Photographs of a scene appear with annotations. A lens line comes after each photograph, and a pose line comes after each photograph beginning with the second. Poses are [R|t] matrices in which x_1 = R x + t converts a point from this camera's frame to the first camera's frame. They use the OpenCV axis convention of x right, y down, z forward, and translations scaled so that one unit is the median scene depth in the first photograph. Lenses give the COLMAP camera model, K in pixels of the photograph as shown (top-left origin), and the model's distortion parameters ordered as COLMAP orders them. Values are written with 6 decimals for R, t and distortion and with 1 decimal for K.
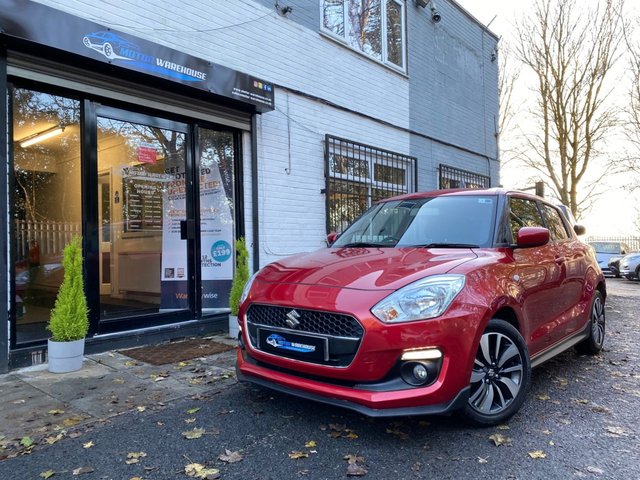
lens RADIAL K [[490.2, 0, 321.2], [0, 490.2, 240.3], [0, 0, 1]] dist [0.042090, -0.031822]
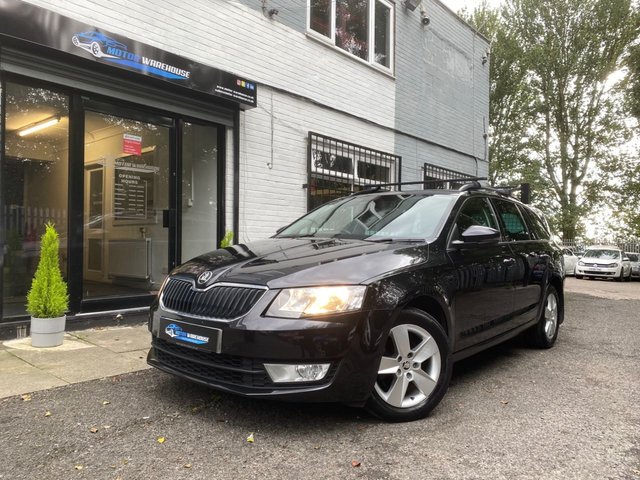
lens RADIAL K [[490.2, 0, 319.0], [0, 490.2, 237.3], [0, 0, 1]] dist [0.042090, -0.031822]
pose [[0.999561, 0.027809, -0.010256, 0.053713], [-0.027787, 0.999611, 0.002268, 0.006768], [0.010315, -0.001982, 0.999945, -0.050350]]
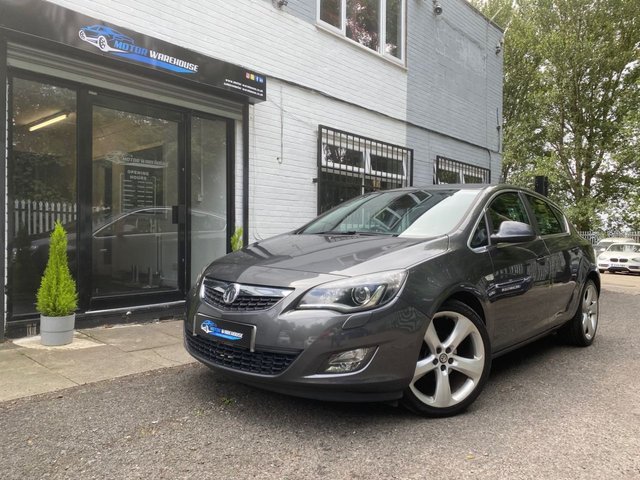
lens RADIAL K [[490.2, 0, 318.3], [0, 490.2, 237.8], [0, 0, 1]] dist [0.042090, -0.031822]
pose [[0.999183, 0.025434, -0.031421, 0.051457], [-0.024847, 0.999512, 0.018933, 0.000745], [0.031887, -0.018137, 0.999327, -0.035048]]
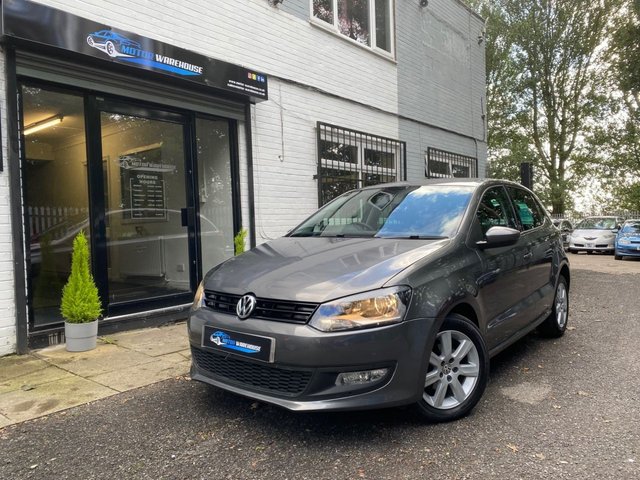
lens RADIAL K [[490.2, 0, 317.6], [0, 490.2, 237.9], [0, 0, 1]] dist [0.042090, -0.031822]
pose [[0.999833, -0.014474, 0.011184, -0.005542], [0.014054, 0.999225, 0.036777, -0.009961], [-0.011707, -0.036613, 0.999261, -0.048804]]
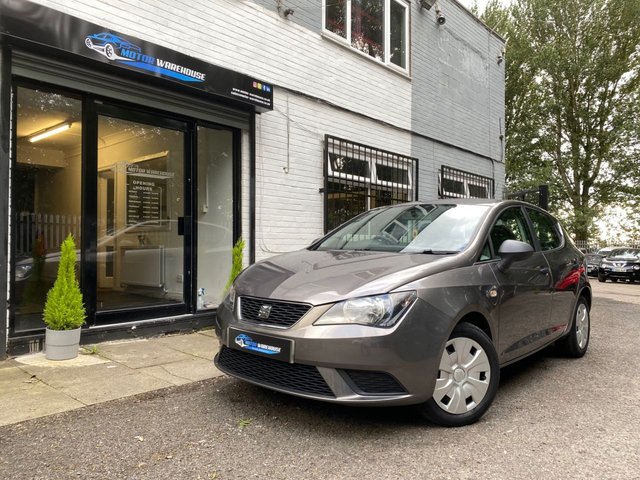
lens RADIAL K [[490.2, 0, 318.6], [0, 490.2, 237.3], [0, 0, 1]] dist [0.042090, -0.031822]
pose [[0.999461, 0.020052, -0.025976, 0.029312], [-0.020141, 0.999792, -0.003156, 0.000030], [0.025907, 0.003678, 0.999658, -0.015754]]
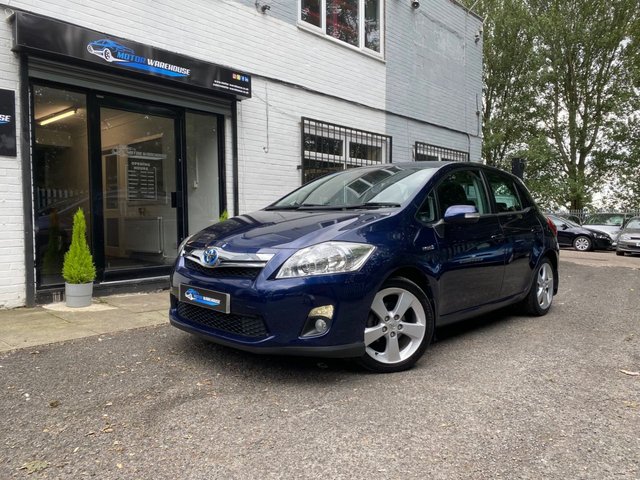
lens RADIAL K [[490.2, 0, 321.1], [0, 490.2, 238.7], [0, 0, 1]] dist [0.042090, -0.031822]
pose [[0.999432, 0.012208, -0.031405, 0.105056], [-0.010391, 0.998298, 0.057387, 0.001300], [0.032052, -0.057028, 0.997858, -0.174671]]
